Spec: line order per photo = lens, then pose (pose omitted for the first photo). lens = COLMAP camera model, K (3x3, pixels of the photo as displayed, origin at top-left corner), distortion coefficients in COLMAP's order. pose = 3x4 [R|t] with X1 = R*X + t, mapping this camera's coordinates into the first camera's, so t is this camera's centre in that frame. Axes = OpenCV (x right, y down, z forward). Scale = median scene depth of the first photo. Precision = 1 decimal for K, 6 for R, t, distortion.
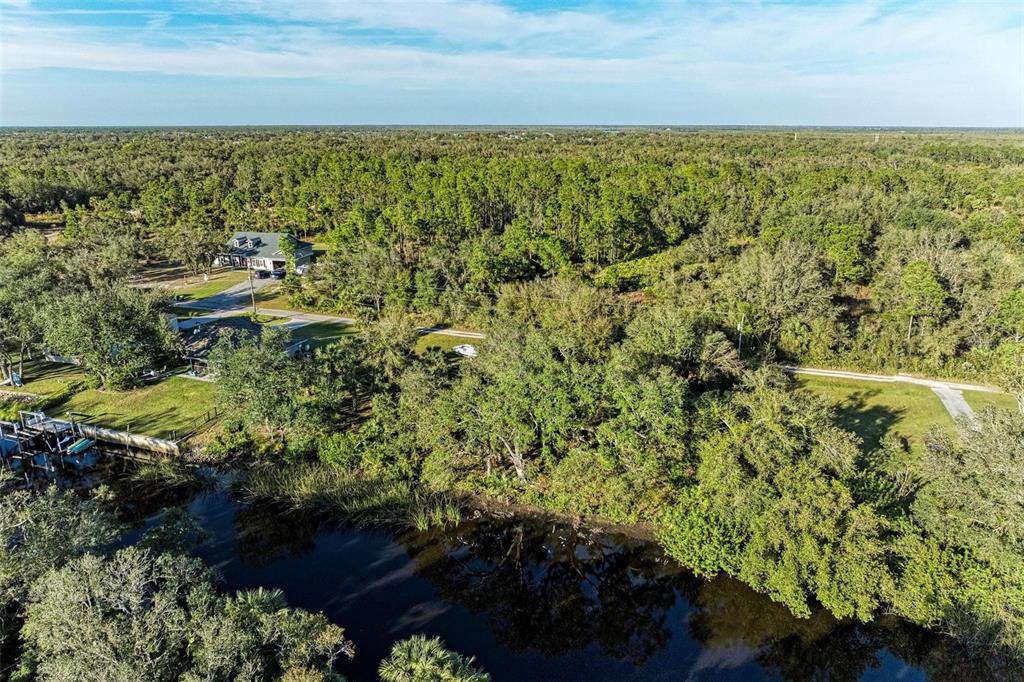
lens RADIAL K [[704.8, 0, 524.8], [0, 704.8, 340.1], [0, 0, 1]] dist [-0.021649, 0.002022]
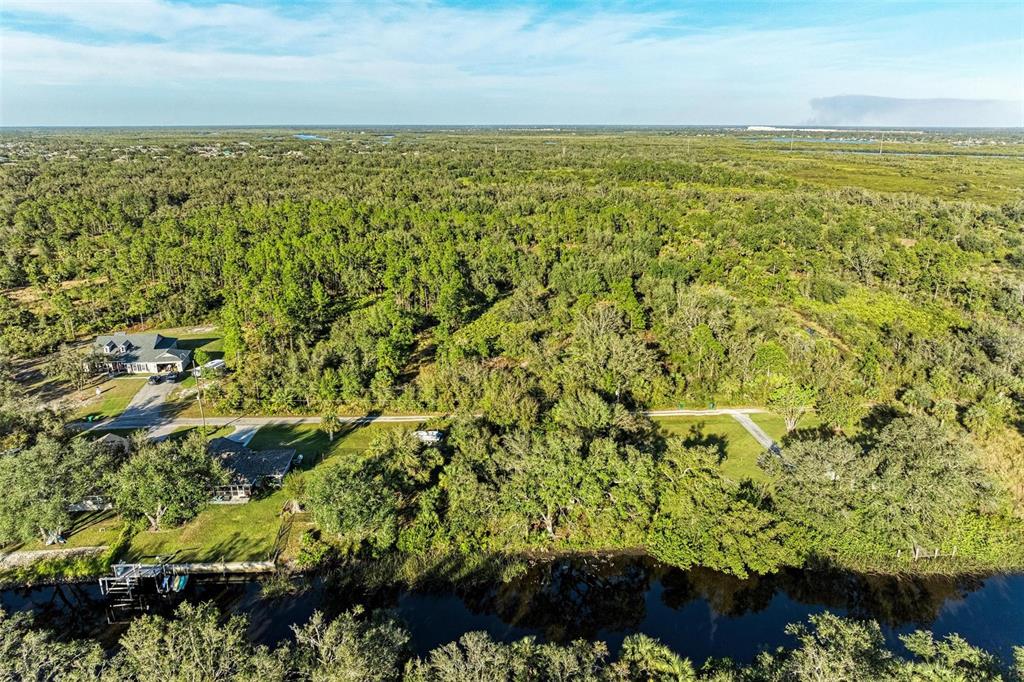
lens RADIAL K [[698.0, 0, 506.9], [0, 698.0, 343.6], [0, 0, 1]] dist [-0.019005, -0.002474]
pose [[0.923826, -0.119131, 0.363804, -0.466803], [0.117164, 0.992730, 0.027558, -0.207557], [-0.364443, 0.017166, 0.931068, -0.297380]]
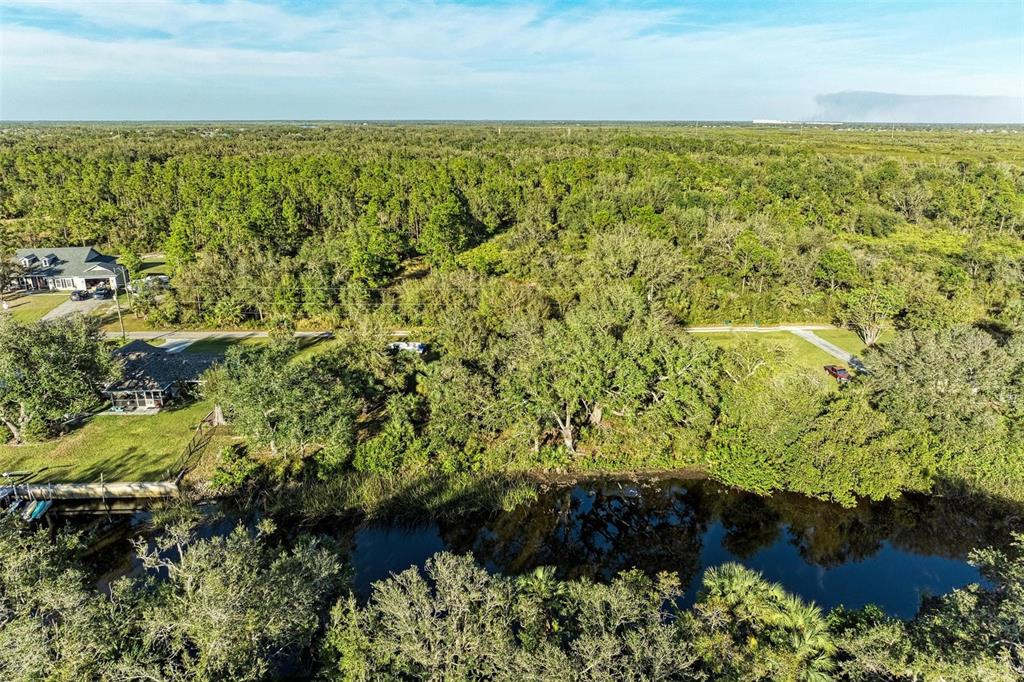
lens RADIAL K [[700.3, 0, 512.0], [0, 700.3, 341.0], [0, 0, 1]] dist [-0.028963, 0.019301]
pose [[0.923134, -0.114855, 0.366923, -0.366325], [0.111258, 0.993307, 0.031017, -0.009736], [-0.368030, 0.012190, 0.929734, 0.021148]]
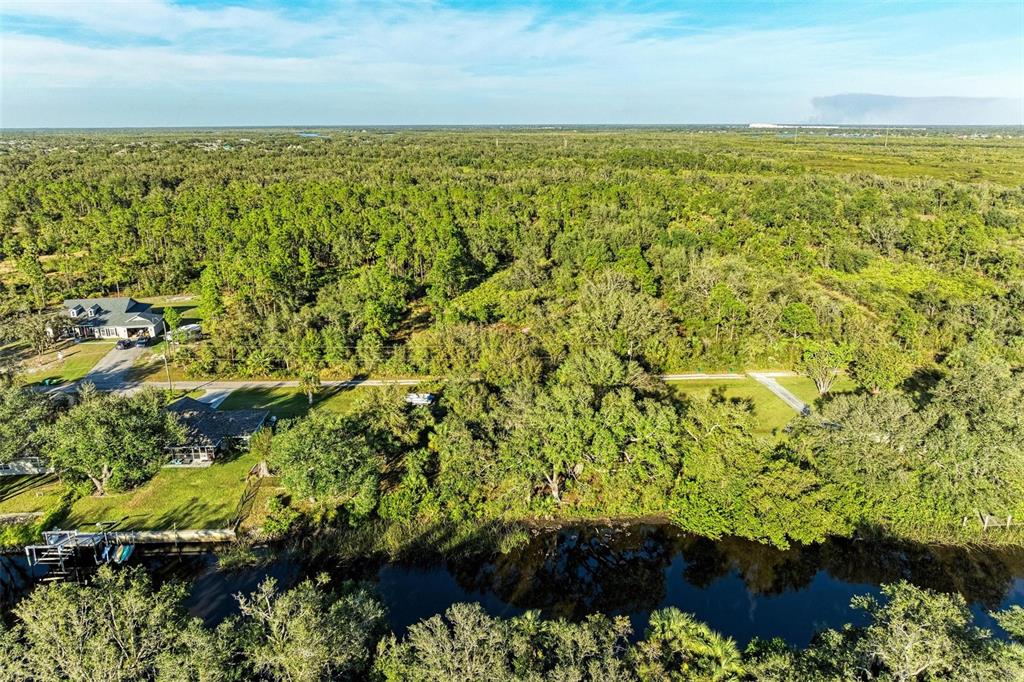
lens RADIAL K [[696.3, 0, 503.9], [0, 696.3, 342.4], [0, 0, 1]] dist [-0.022285, 0.006124]
pose [[0.926032, -0.118560, 0.358341, -0.415076], [0.116712, 0.992802, 0.026869, -0.109805], [-0.358947, 0.016941, 0.933204, -0.142136]]
